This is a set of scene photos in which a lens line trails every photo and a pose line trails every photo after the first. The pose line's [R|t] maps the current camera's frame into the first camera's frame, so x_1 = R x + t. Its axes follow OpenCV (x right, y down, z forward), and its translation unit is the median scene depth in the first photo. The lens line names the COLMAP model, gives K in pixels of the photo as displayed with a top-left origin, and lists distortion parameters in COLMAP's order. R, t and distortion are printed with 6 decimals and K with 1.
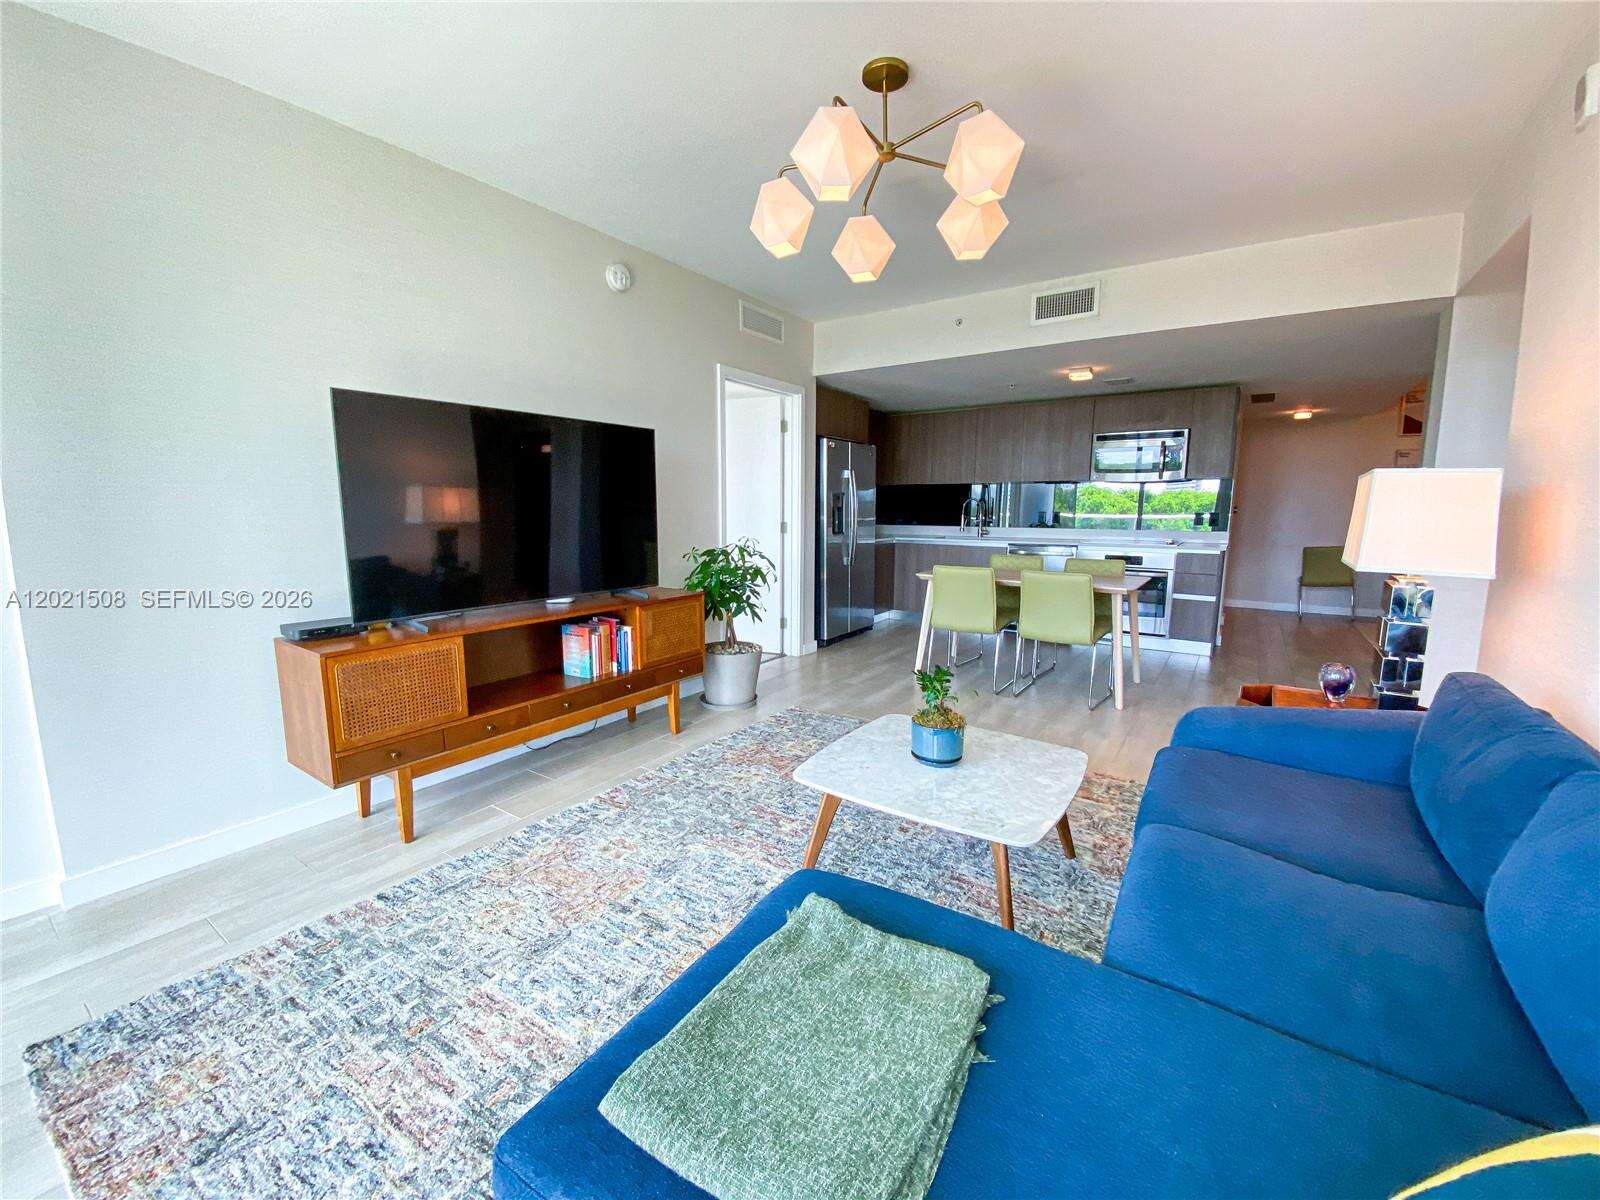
lens RADIAL K [[642.0, 0, 800.0], [0, 642.0, 600.0], [0, 0, 1]] dist [0.015480, -0.016703]
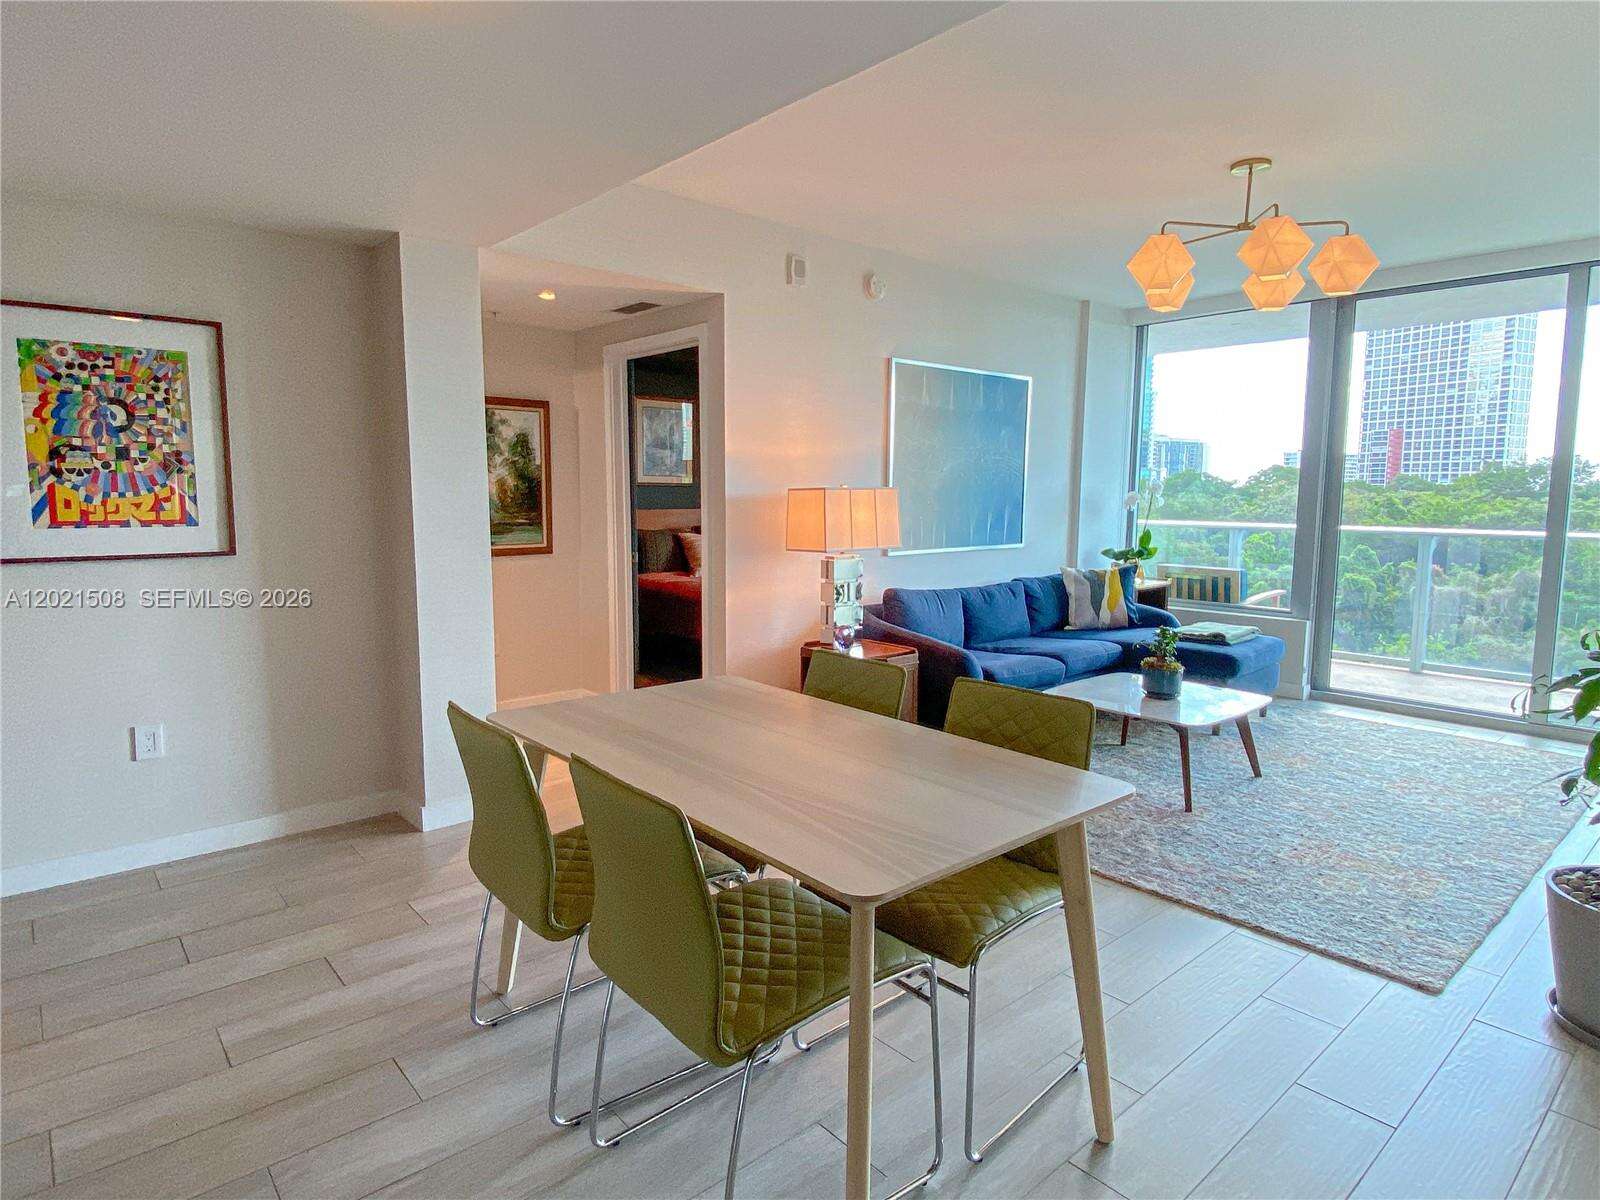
lens RADIAL K [[890.2, 0, 800.0], [0, 890.2, 600.0], [0, 0, 1]] dist [0.001322, -0.000916]
pose [[-0.968325, -0.039062, 0.246618, 0.435109], [0.029185, 0.963211, 0.267155, -0.411466], [-0.247980, 0.265891, -0.931562, 2.530789]]
